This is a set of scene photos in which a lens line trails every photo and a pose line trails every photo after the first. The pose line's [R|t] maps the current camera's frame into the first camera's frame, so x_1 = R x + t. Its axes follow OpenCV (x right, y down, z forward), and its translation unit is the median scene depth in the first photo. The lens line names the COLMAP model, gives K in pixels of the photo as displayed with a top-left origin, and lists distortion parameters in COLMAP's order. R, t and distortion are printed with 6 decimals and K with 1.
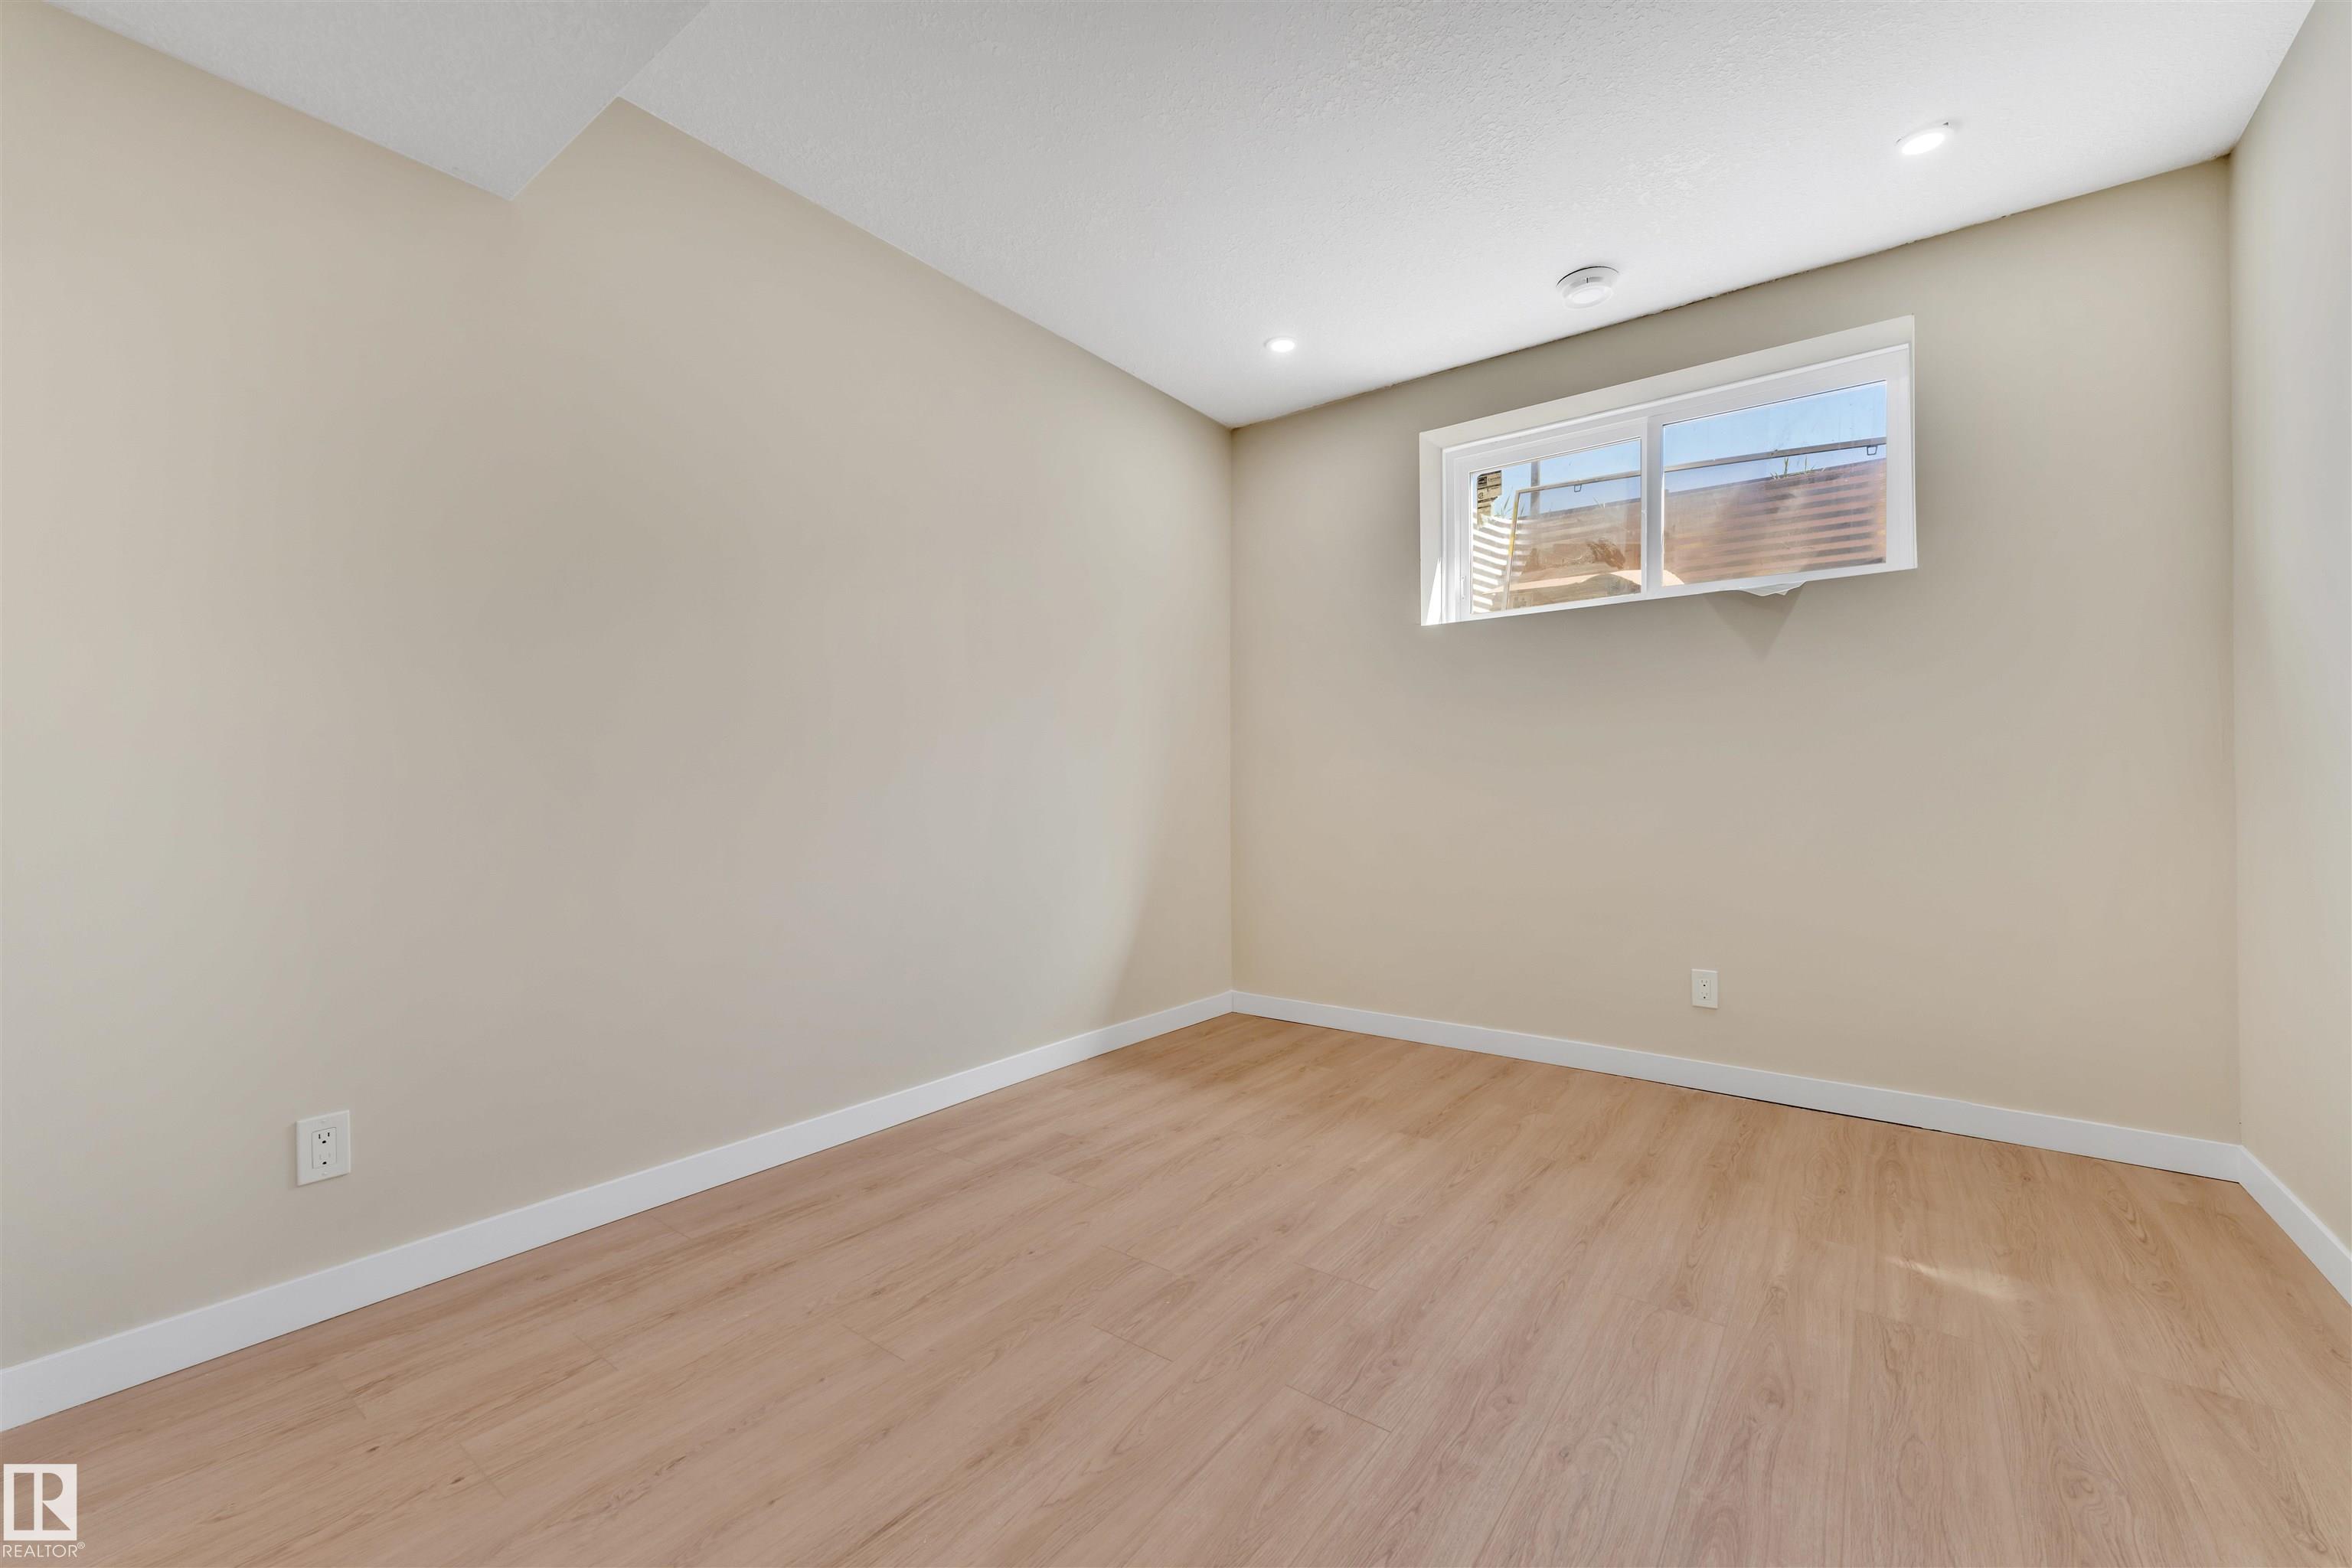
lens RADIAL K [[950.1, 0, 1167.8], [0, 950.1, 766.9], [0, 0, 1]] dist [0.000023, 0.000160]
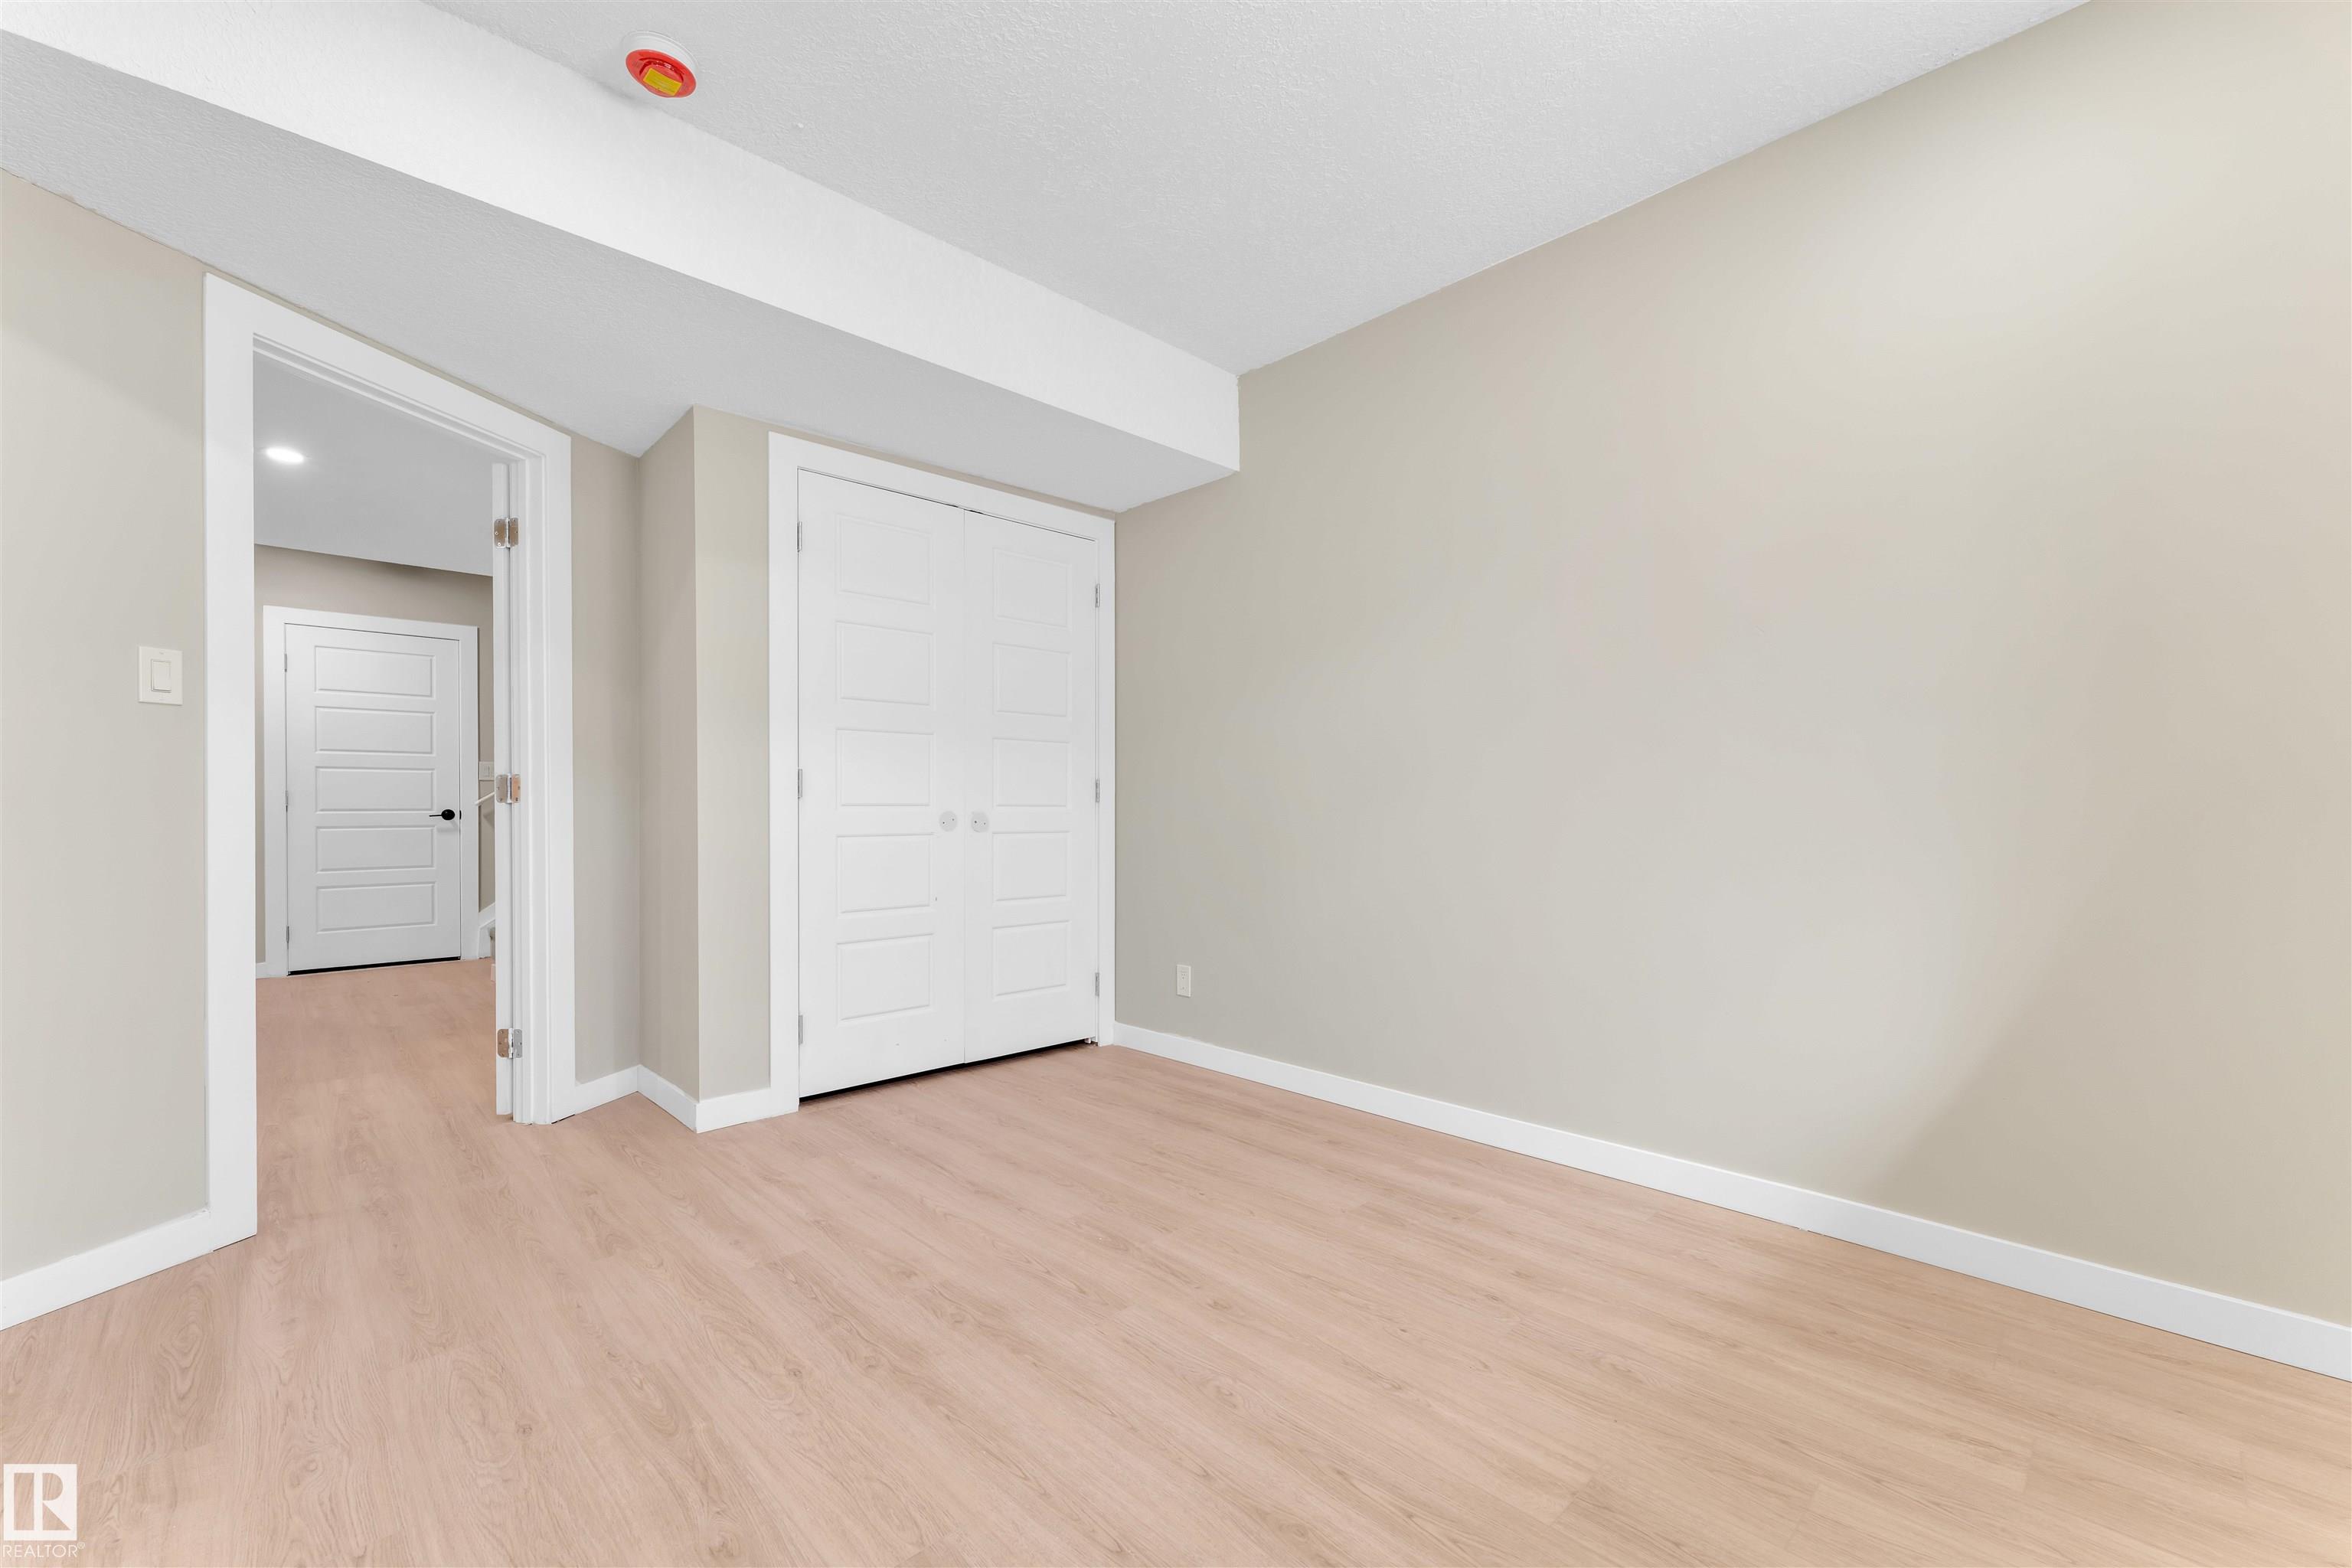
lens RADIAL K [[950.1, 0, 1167.8], [0, 950.1, 766.9], [0, 0, 1]] dist [0.000023, 0.000160]
pose [[-0.159397, -0.044154, -0.986227, 1.142090], [0.023558, 0.998545, -0.048513, 0.027005], [0.986933, -0.030966, -0.158125, 1.232039]]
